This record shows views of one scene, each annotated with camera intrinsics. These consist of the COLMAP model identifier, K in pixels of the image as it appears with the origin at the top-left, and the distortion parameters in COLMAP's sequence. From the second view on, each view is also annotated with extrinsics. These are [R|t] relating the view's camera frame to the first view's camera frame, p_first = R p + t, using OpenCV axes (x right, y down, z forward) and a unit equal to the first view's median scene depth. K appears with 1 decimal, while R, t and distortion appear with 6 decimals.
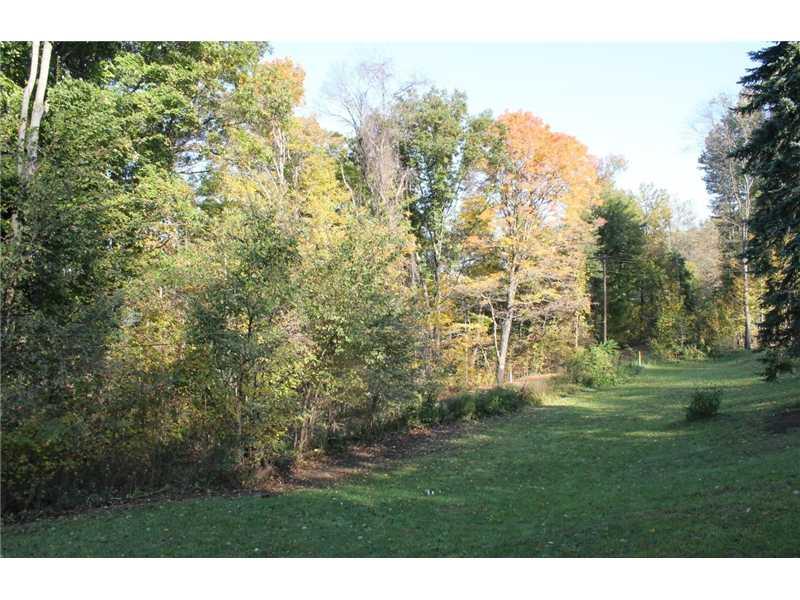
lens RADIAL K [[669.5, 0, 400.0], [0, 669.5, 300.0], [0, 0, 1]] dist [-0.109211, 0.011164]
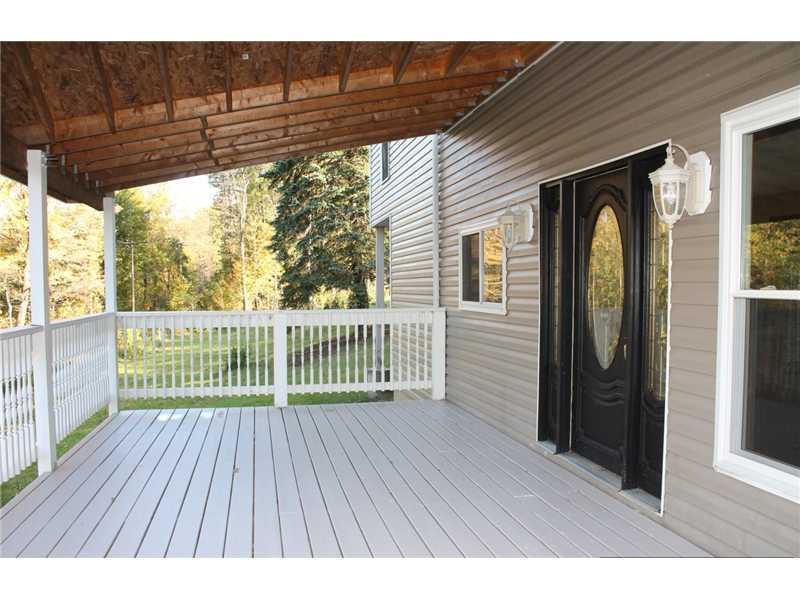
lens RADIAL K [[669.5, 0, 400.0], [0, 669.5, 300.0], [0, 0, 1]] dist [-0.109211, 0.011164]
pose [[0.732994, -0.024638, 0.679789, -0.079339], [0.006966, 0.999563, 0.028717, 0.002367], [-0.680199, -0.016314, 0.732846, -0.082352]]
